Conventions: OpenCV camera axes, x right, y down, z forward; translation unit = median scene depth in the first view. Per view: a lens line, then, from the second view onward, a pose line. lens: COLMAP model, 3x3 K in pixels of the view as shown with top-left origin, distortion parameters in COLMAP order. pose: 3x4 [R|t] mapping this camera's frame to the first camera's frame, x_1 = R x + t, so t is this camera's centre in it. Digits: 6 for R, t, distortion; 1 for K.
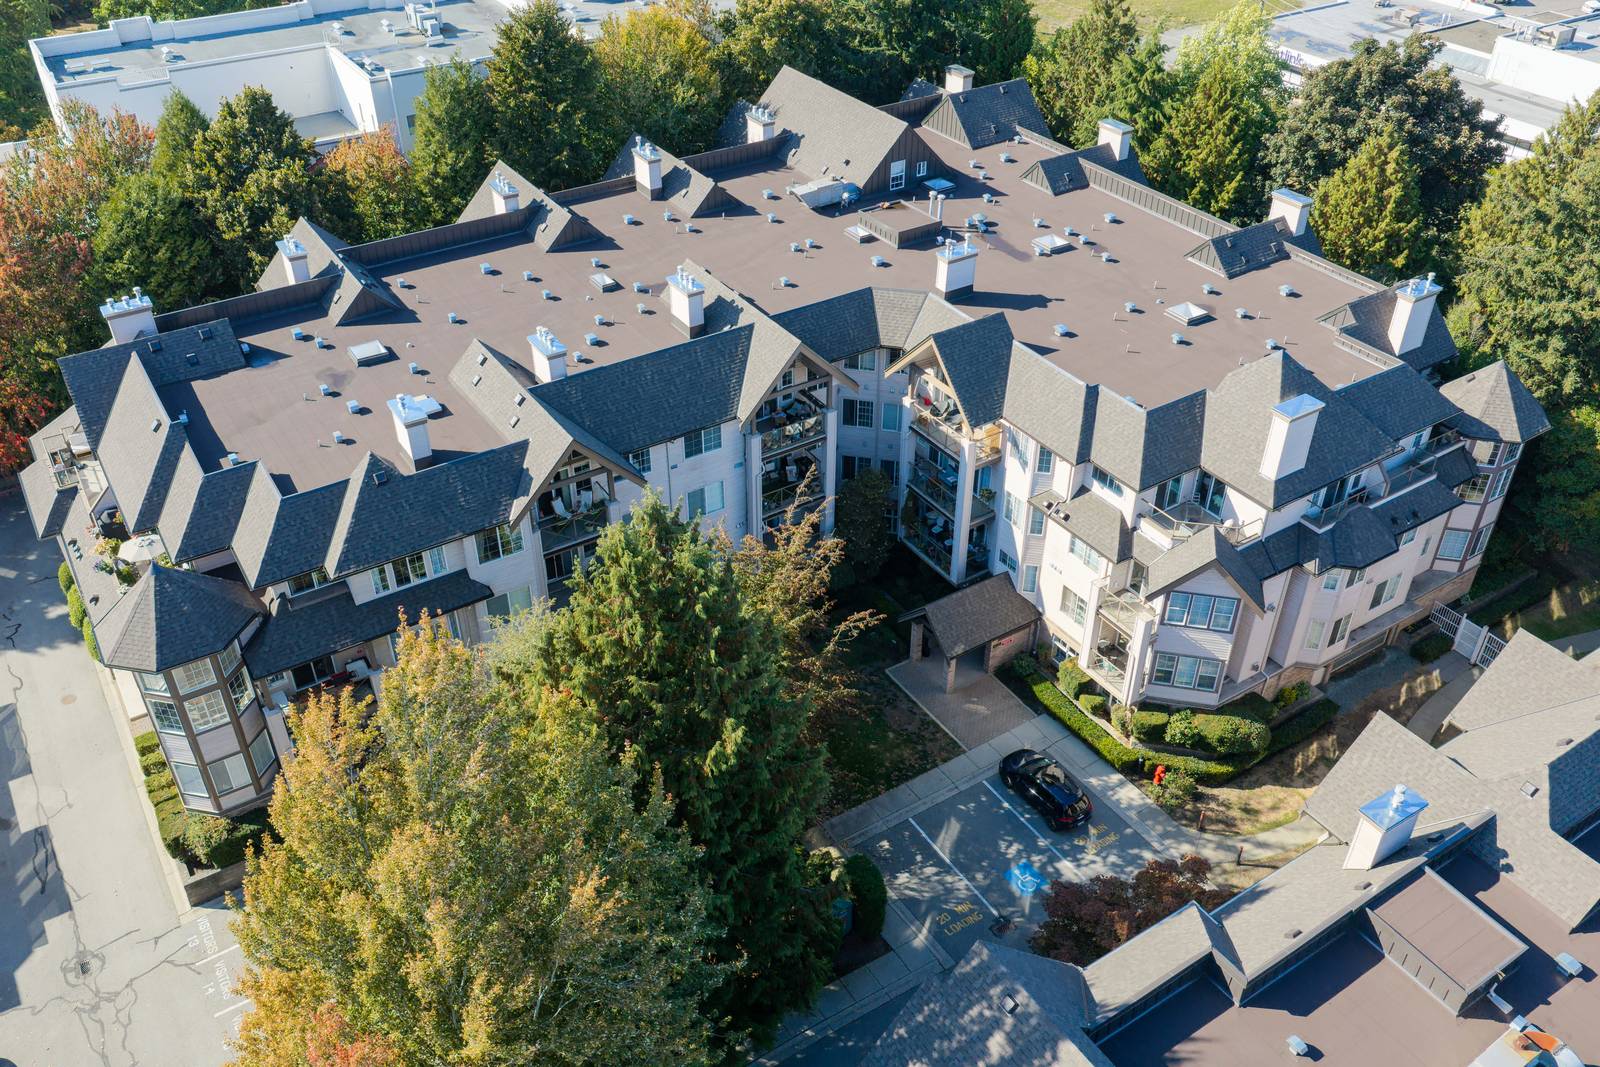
lens RADIAL K [[1324.2, 0, 802.0], [0, 1324.2, 533.3], [0, 0, 1]] dist [0.003182, -0.008702]
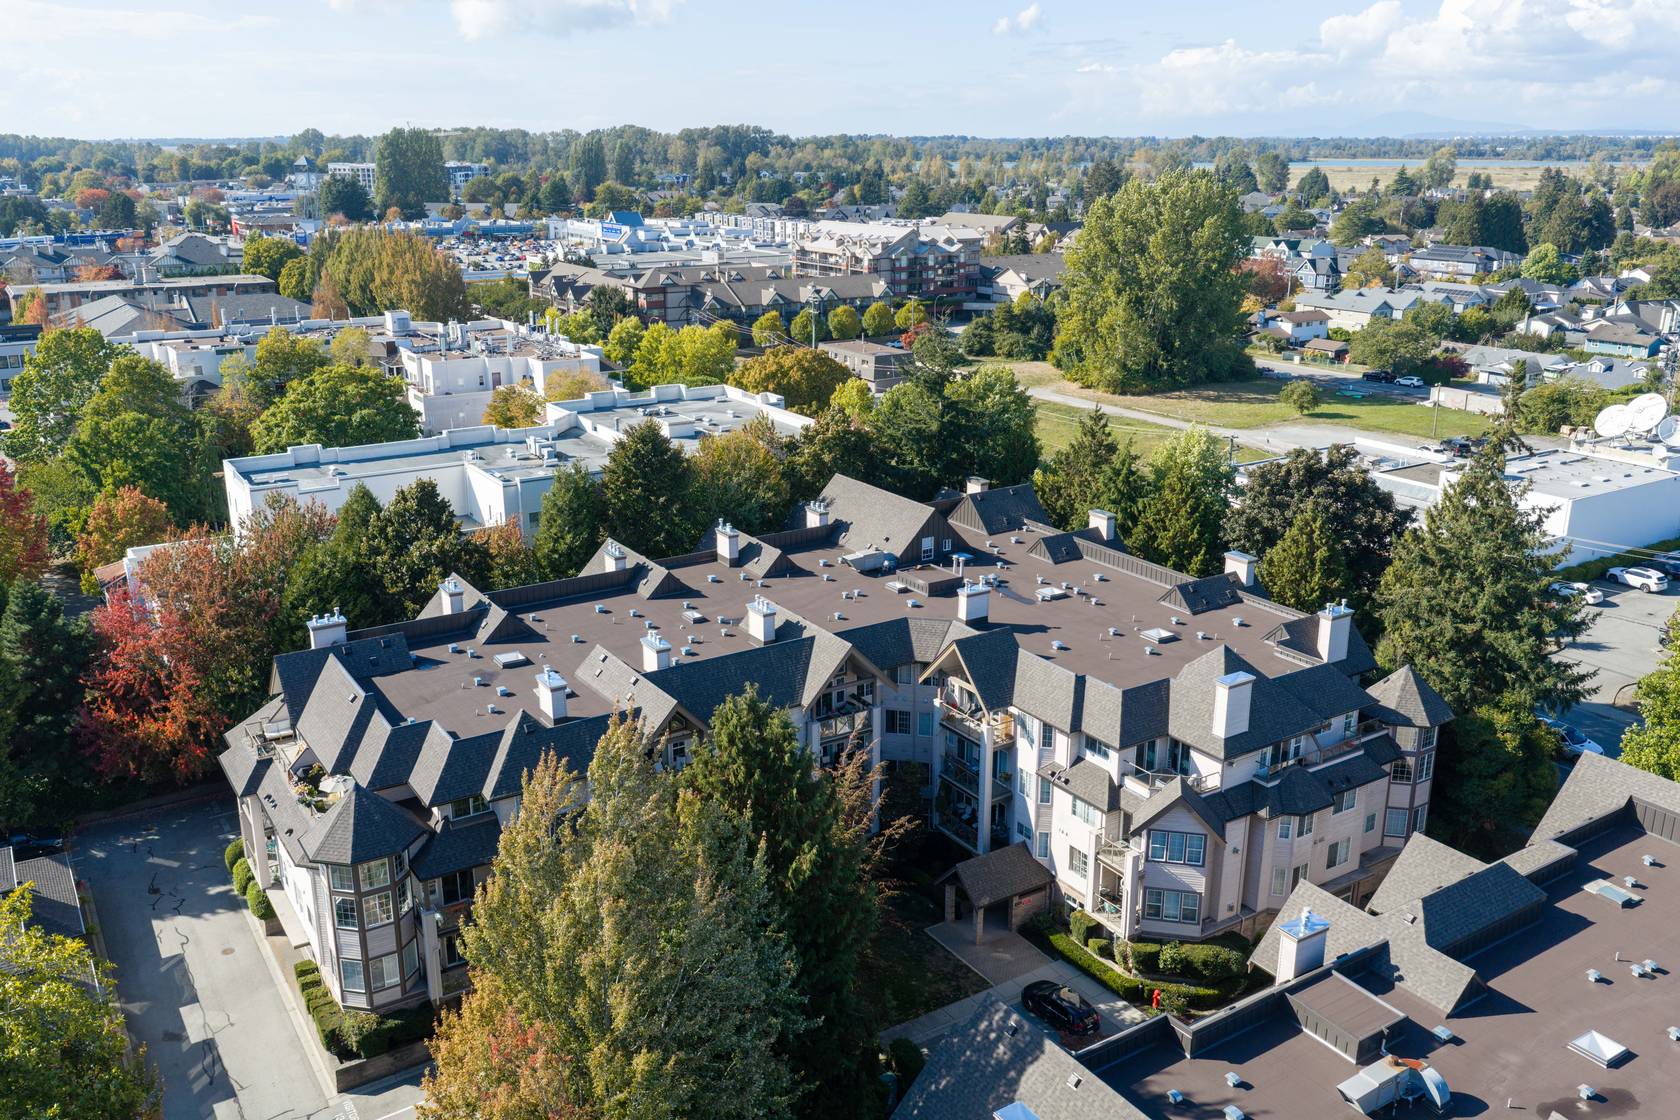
lens RADIAL K [[1390.4, 0, 839.6], [0, 1390.4, 561.2], [0, 0, 1]] dist [0.003182, -0.008702]
pose [[0.999994, -0.000572, -0.003350, -0.008021], [-0.000560, 0.944571, -0.328307, 0.210935], [0.003352, 0.328307, 0.944565, -0.285518]]
